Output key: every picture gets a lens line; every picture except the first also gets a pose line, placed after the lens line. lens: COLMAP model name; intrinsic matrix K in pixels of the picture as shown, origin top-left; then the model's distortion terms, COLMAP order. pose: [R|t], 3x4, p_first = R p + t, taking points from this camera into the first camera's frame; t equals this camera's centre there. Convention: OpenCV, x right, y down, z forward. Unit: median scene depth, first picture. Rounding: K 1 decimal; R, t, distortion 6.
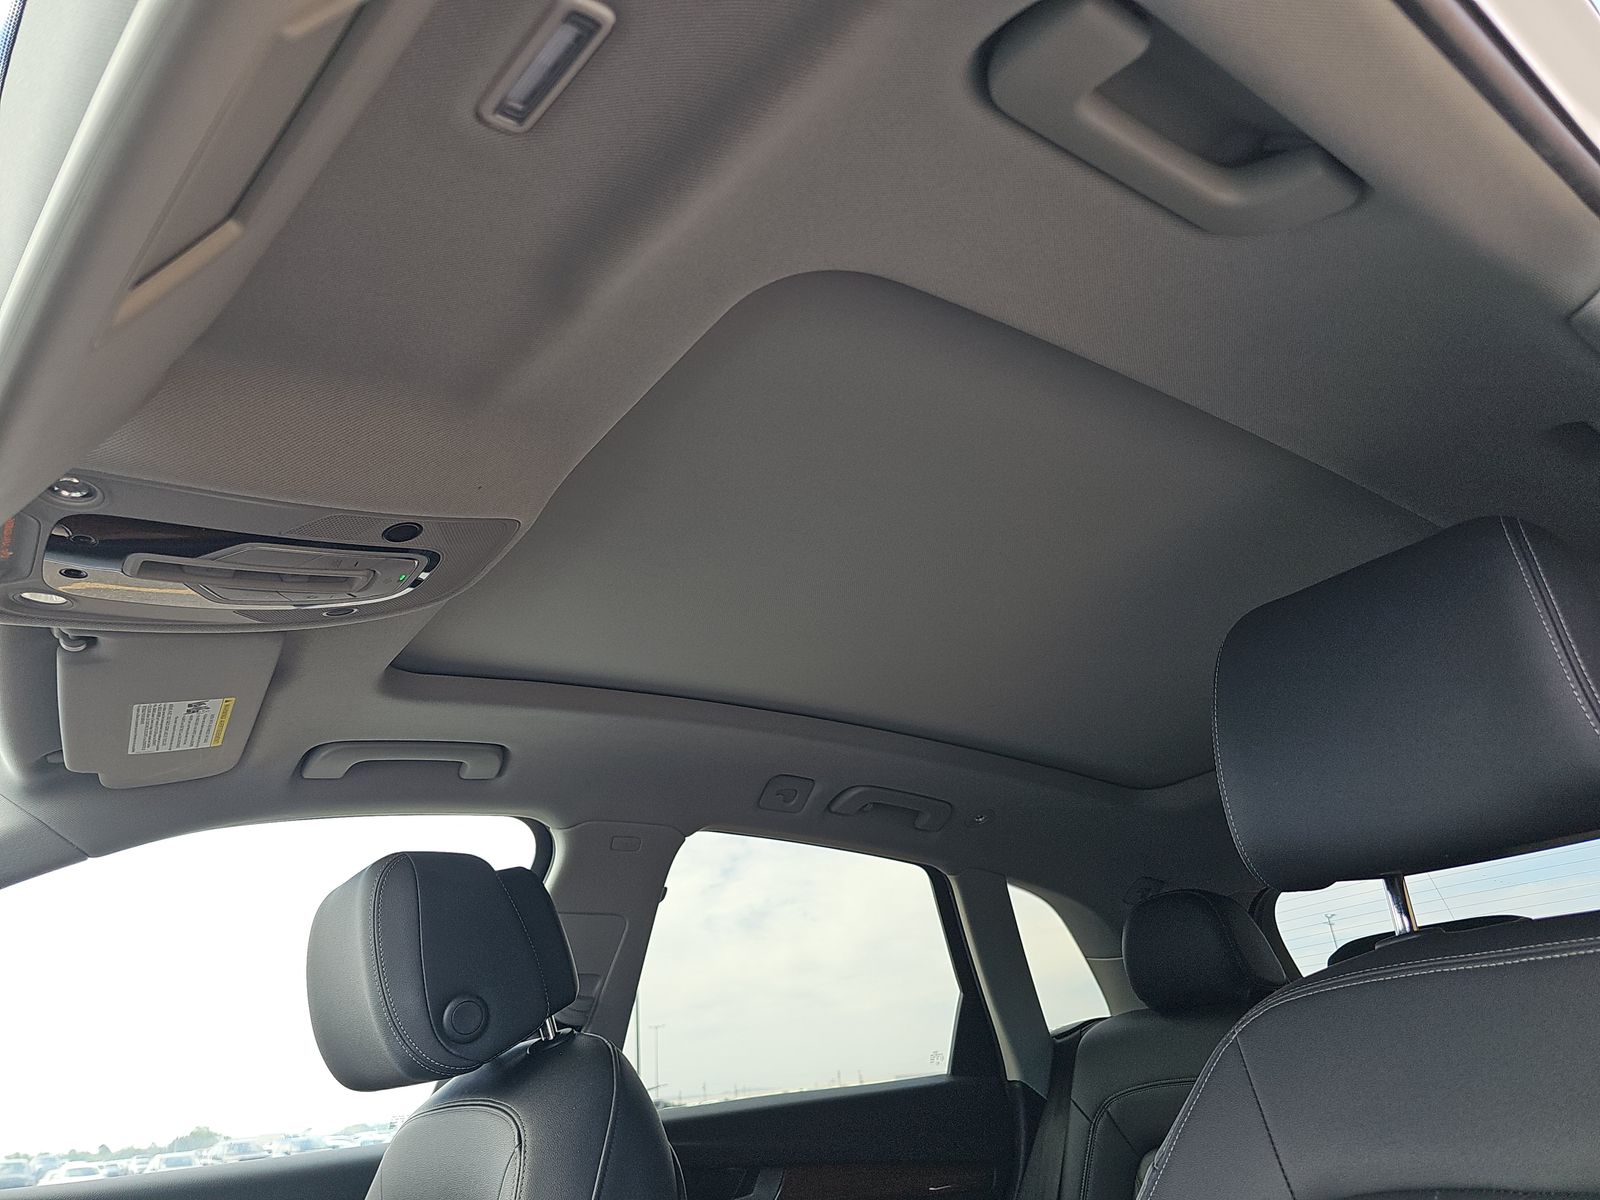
lens RADIAL K [[1072.9, 0, 800.0], [0, 1072.9, 600.0], [0, 0, 1]] dist [0.055194, -0.062020]
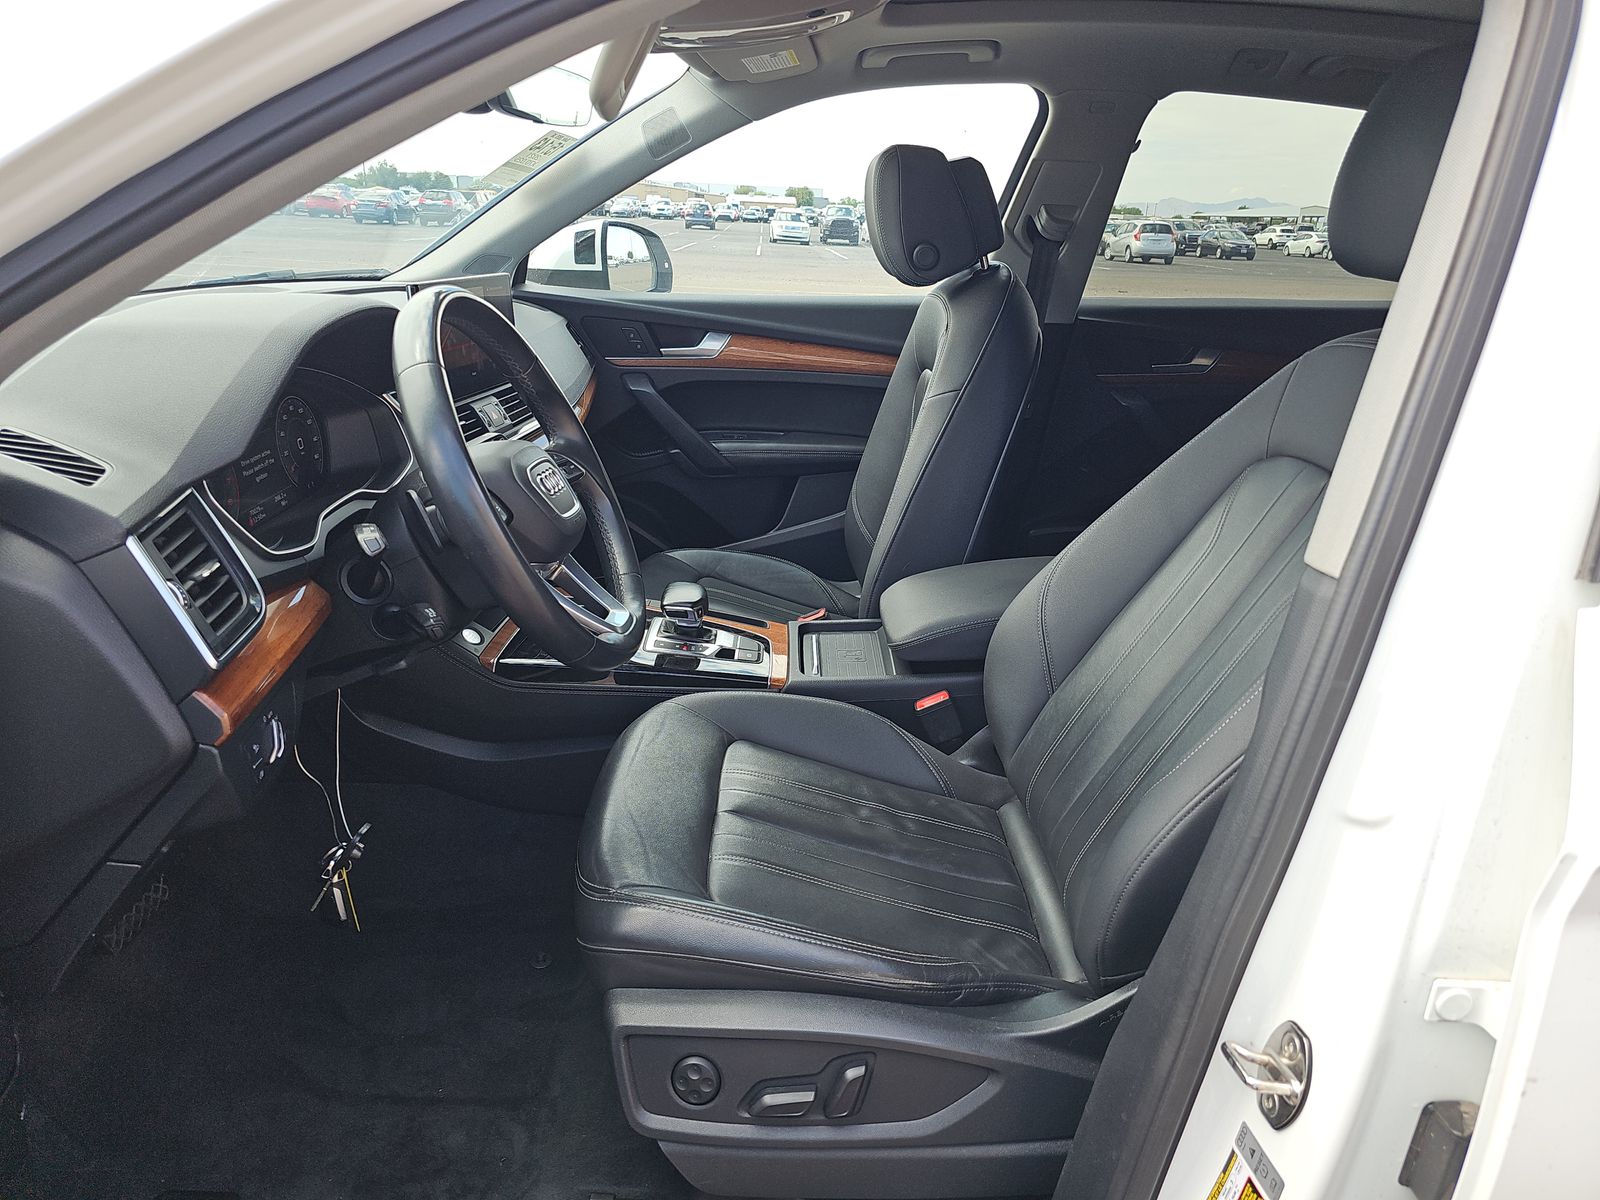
lens RADIAL K [[1072.9, 0, 800.0], [0, 1072.9, 600.0], [0, 0, 1]] dist [0.055194, -0.062020]
pose [[0.807907, 0.303892, -0.504911, 0.375432], [0.148705, 0.723930, 0.673656, -0.270616], [0.570239, -0.619335, 0.539678, -0.256821]]
